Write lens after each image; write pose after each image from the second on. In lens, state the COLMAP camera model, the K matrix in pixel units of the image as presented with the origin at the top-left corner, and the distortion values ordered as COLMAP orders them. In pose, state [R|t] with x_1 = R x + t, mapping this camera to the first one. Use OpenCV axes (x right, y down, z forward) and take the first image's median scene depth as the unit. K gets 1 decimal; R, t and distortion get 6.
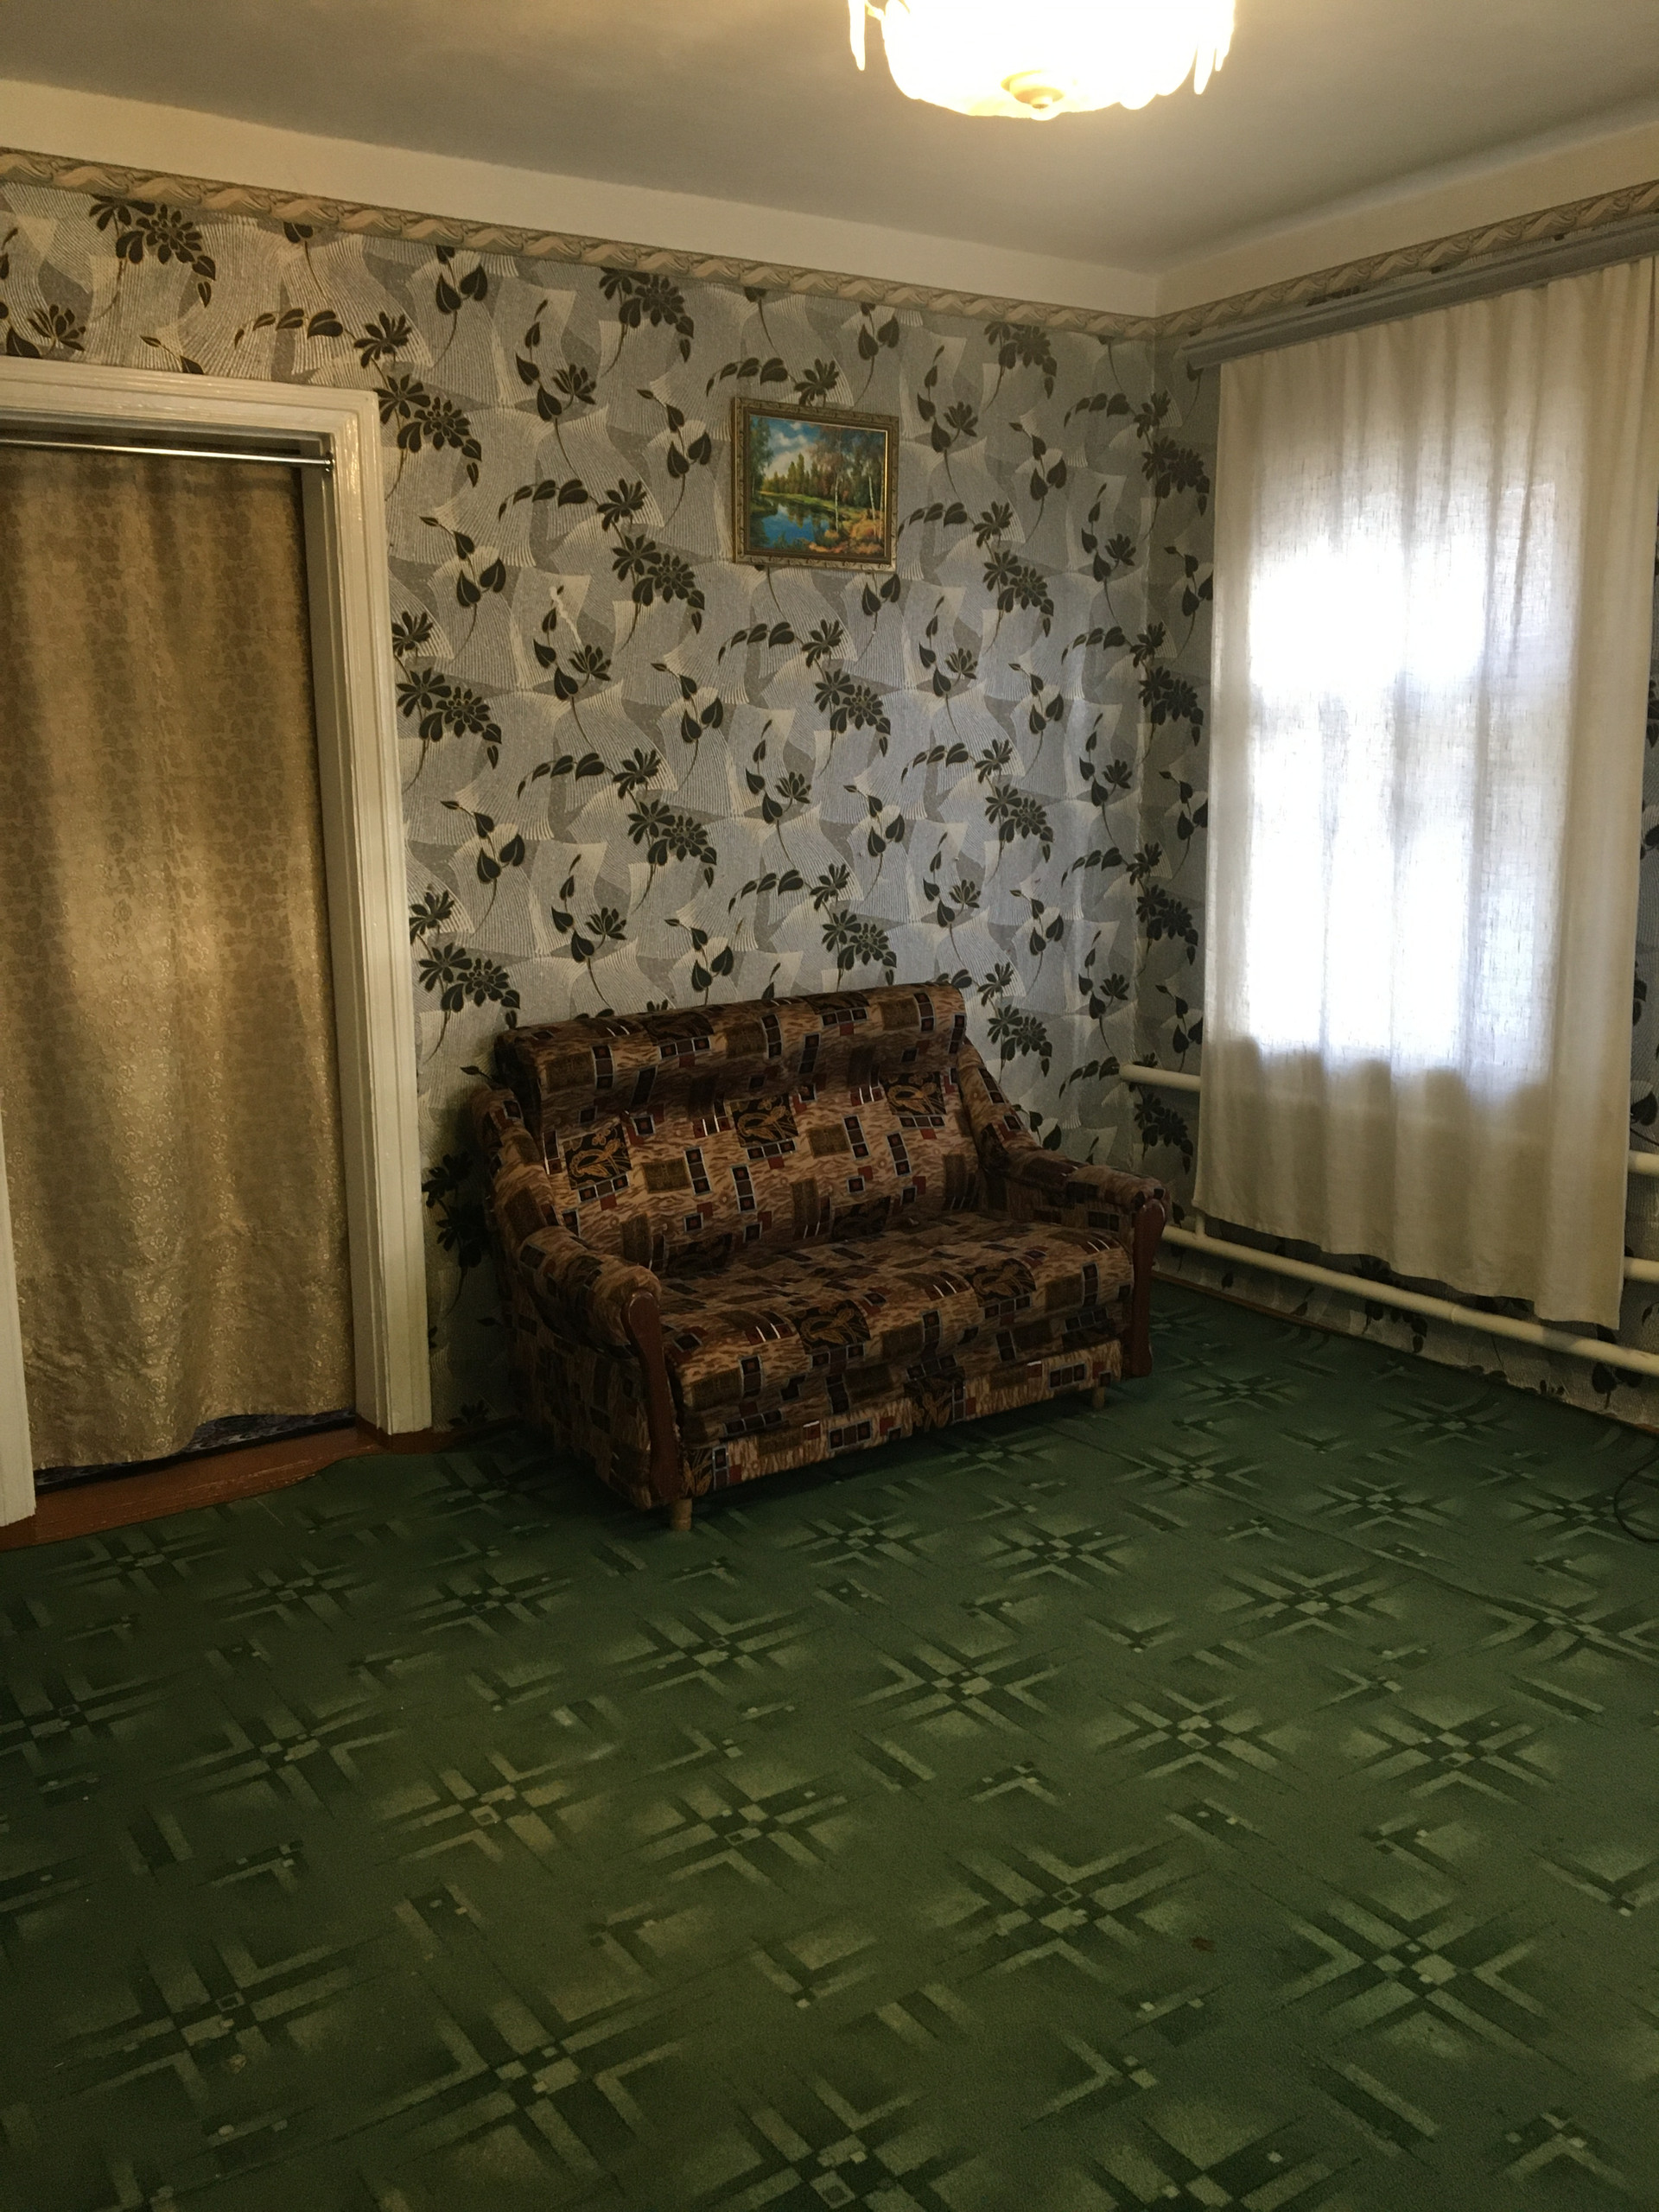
lens RADIAL K [[1867.9, 0, 831.8], [0, 1867.9, 1103.0], [0, 0, 1]] dist [0.100787, -0.147578]
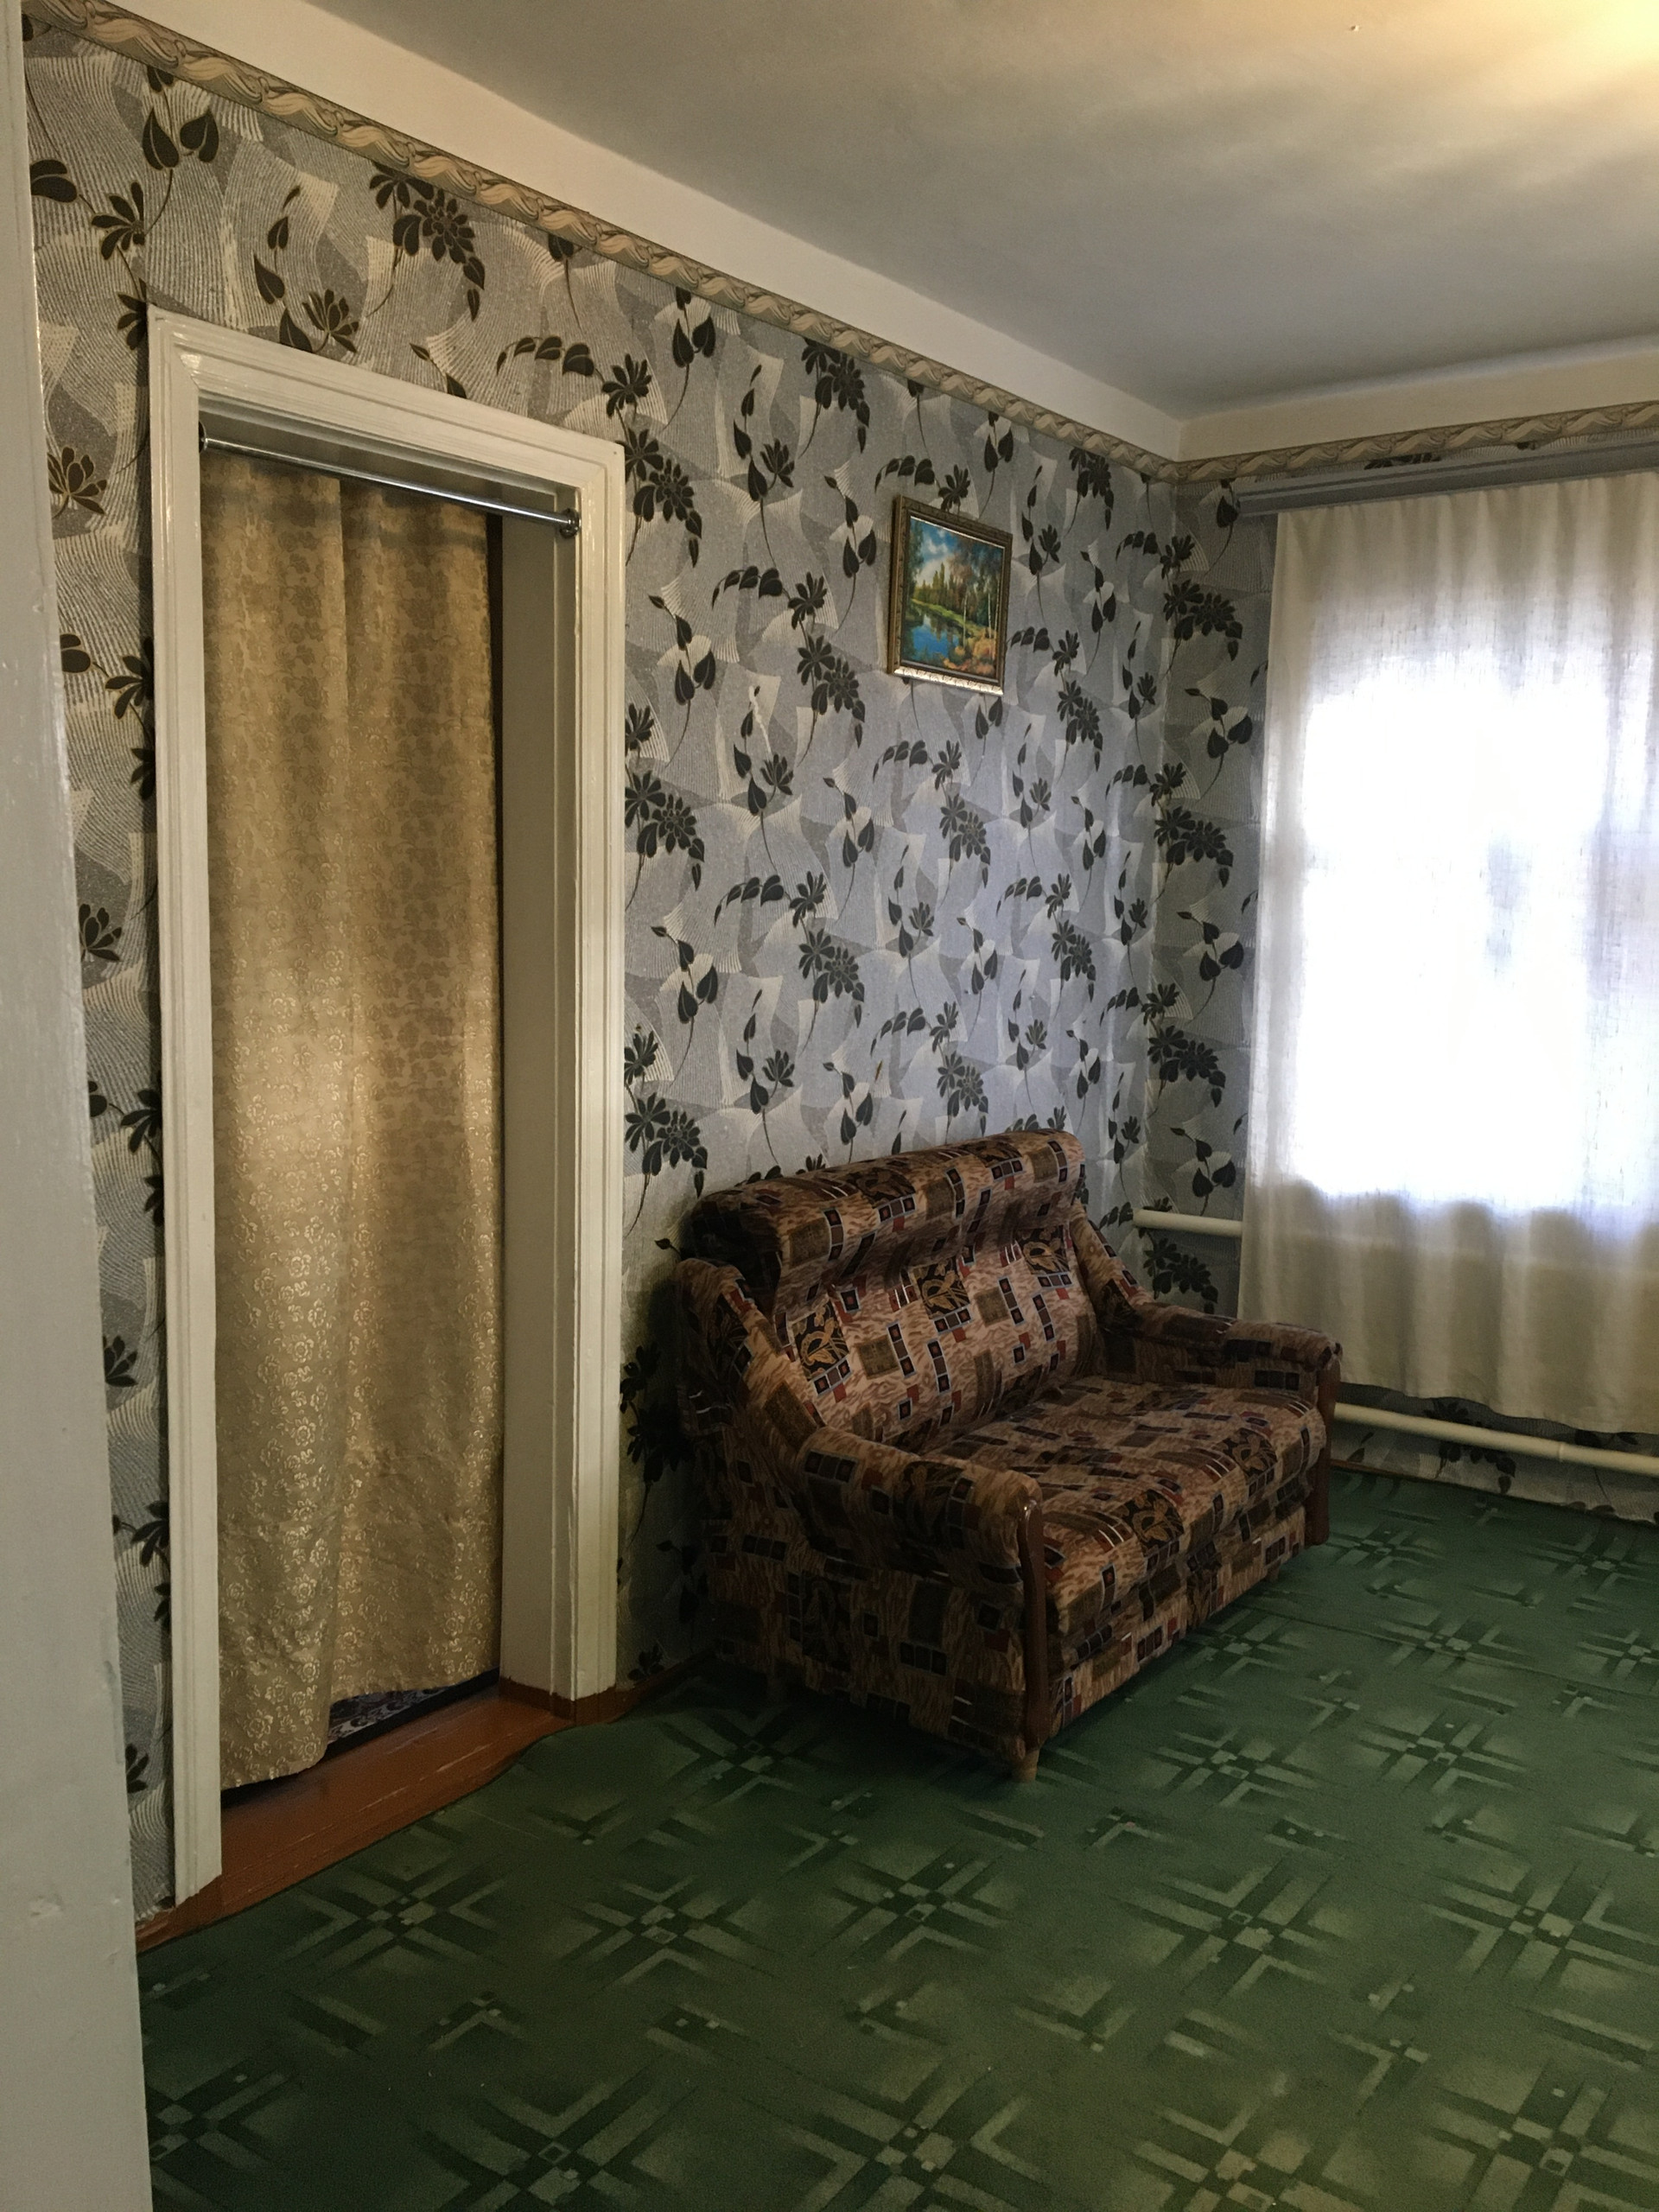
lens RADIAL K [[1865.2, 0, 832.7], [0, 1865.2, 1099.6], [0, 0, 1]] dist [0.111666, -0.169688]
pose [[0.936872, -0.008227, 0.349574, -0.417163], [0.032883, 0.997366, -0.064657, -0.025494], [-0.348122, 0.072070, 0.934675, 0.187680]]
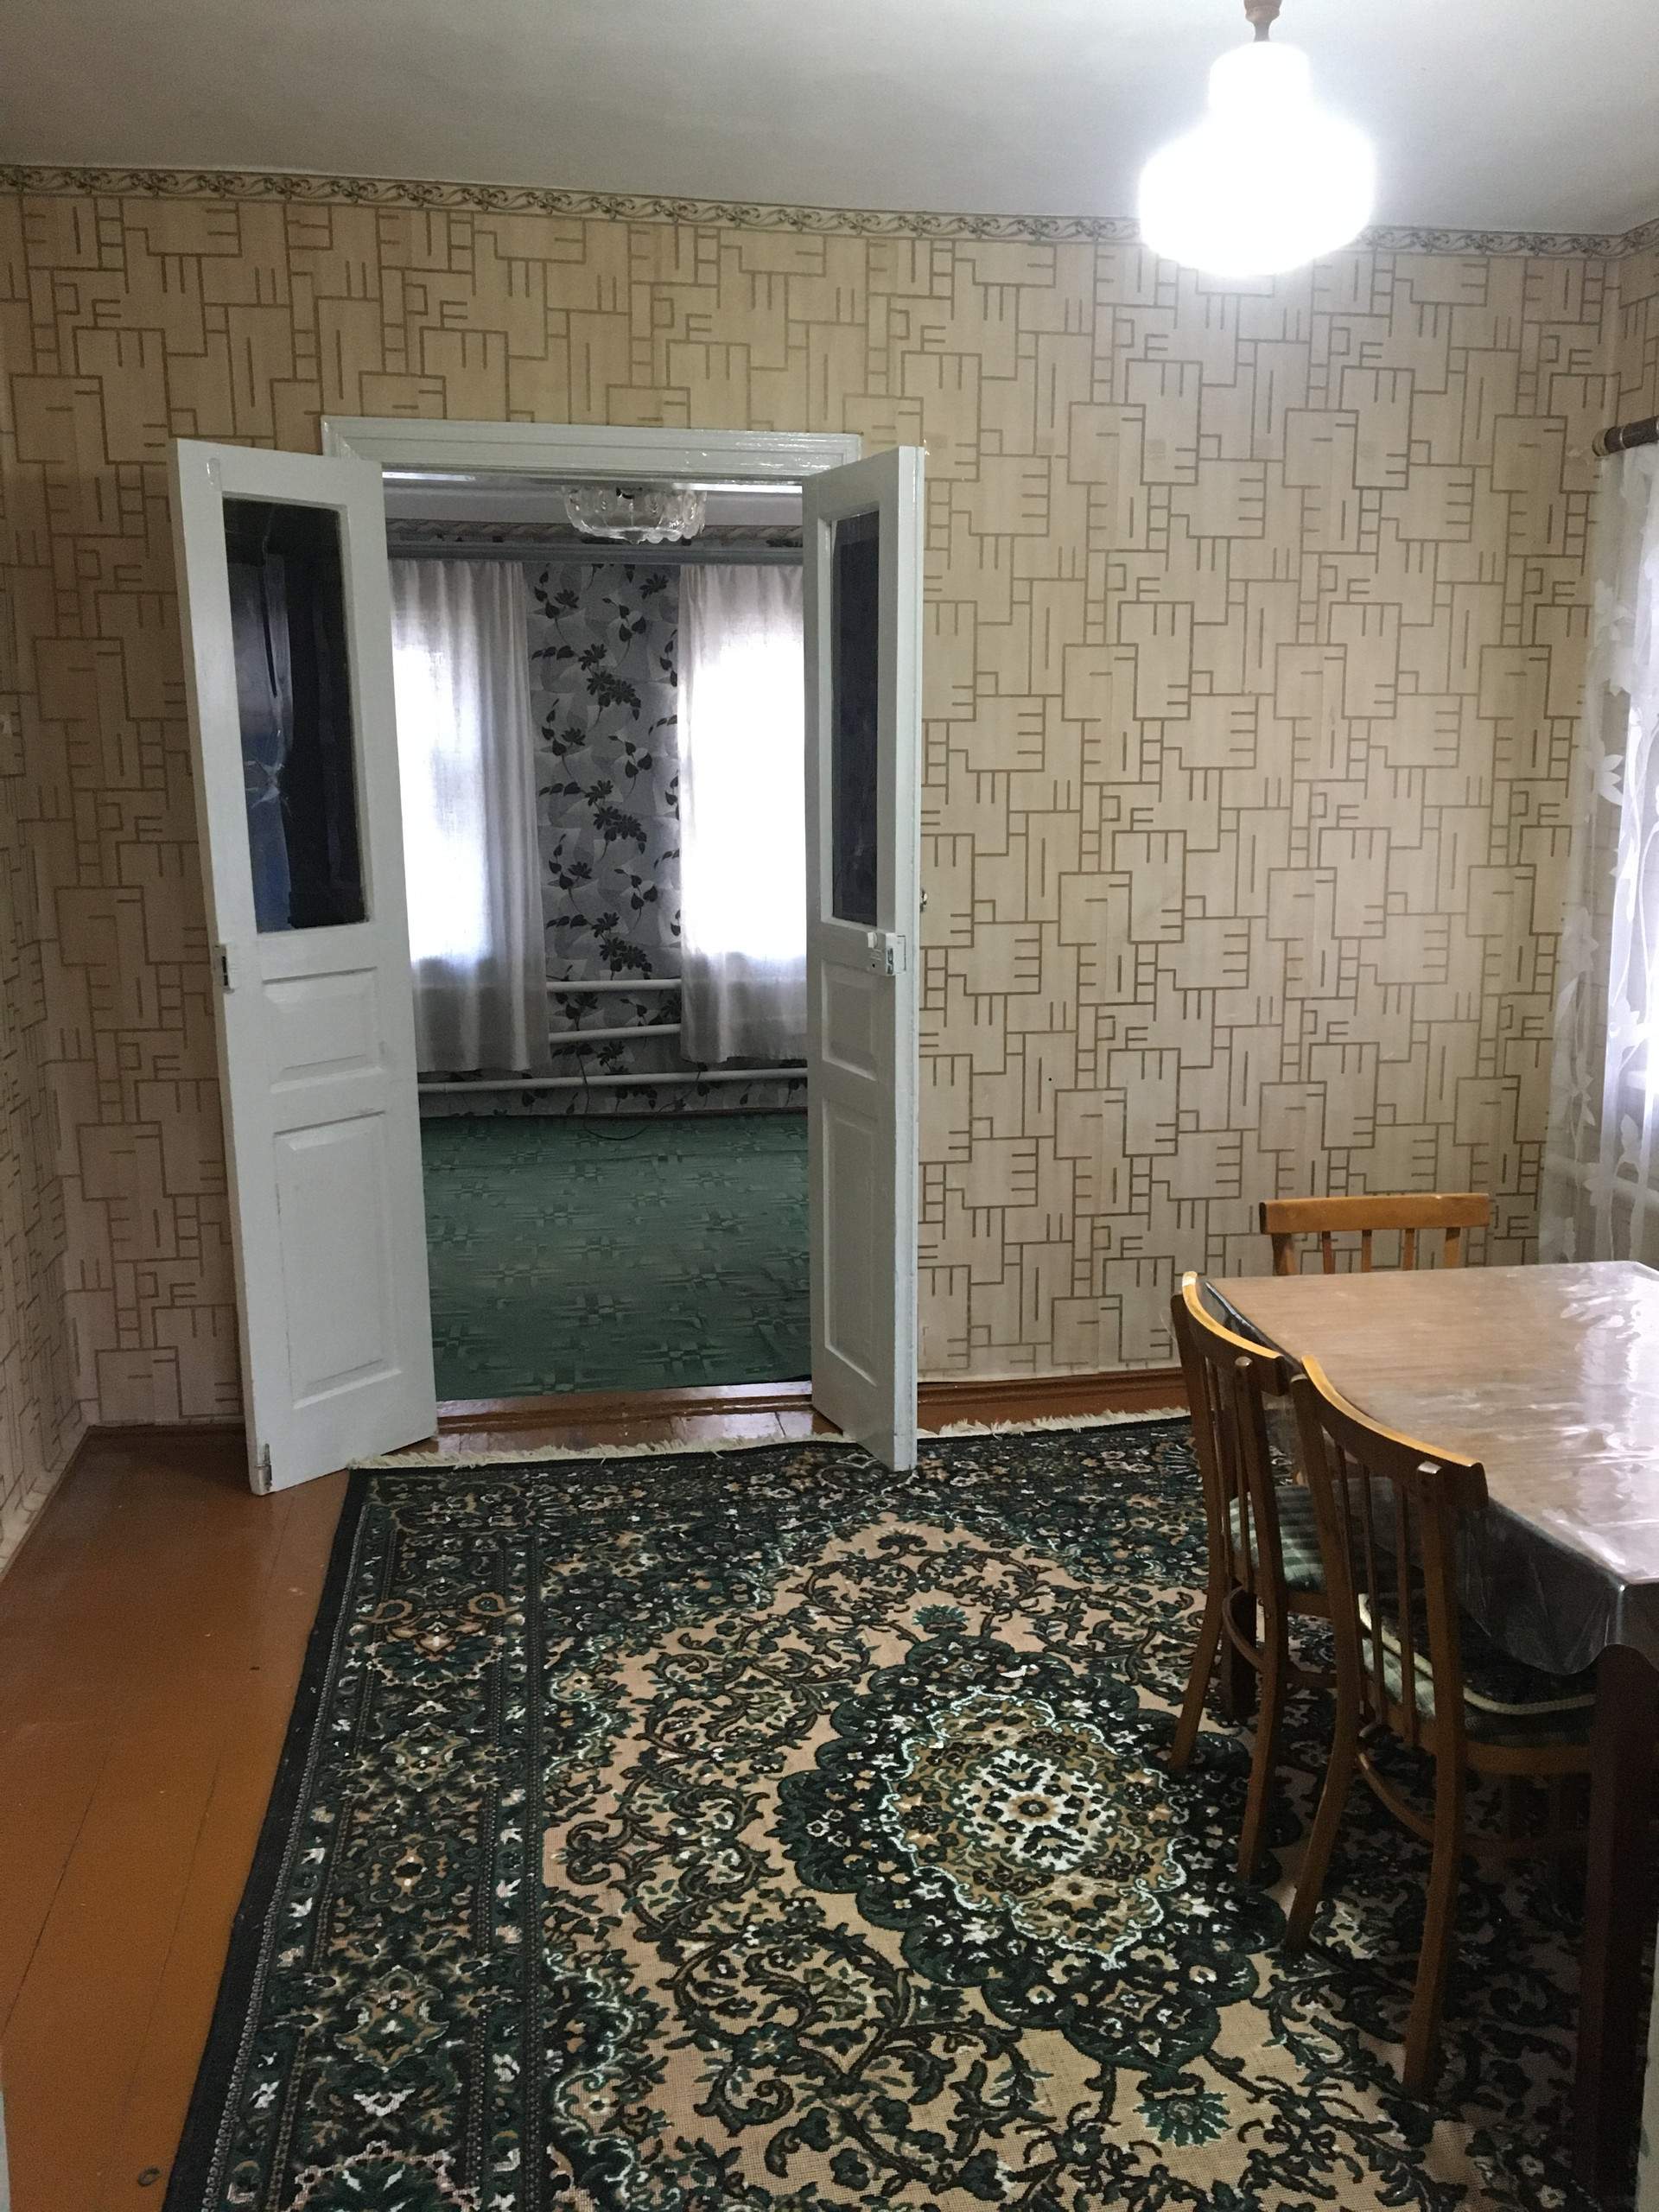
lens RADIAL K [[1884.5, 0, 829.5], [0, 1884.5, 1106.0], [0, 0, 1]] dist [0.126734, -0.170299]
pose [[0.427022, -0.136746, 0.893841, -1.291240], [0.160707, 0.984239, 0.073800, 0.055571], [-0.889846, 0.112132, 0.442268, -0.191363]]
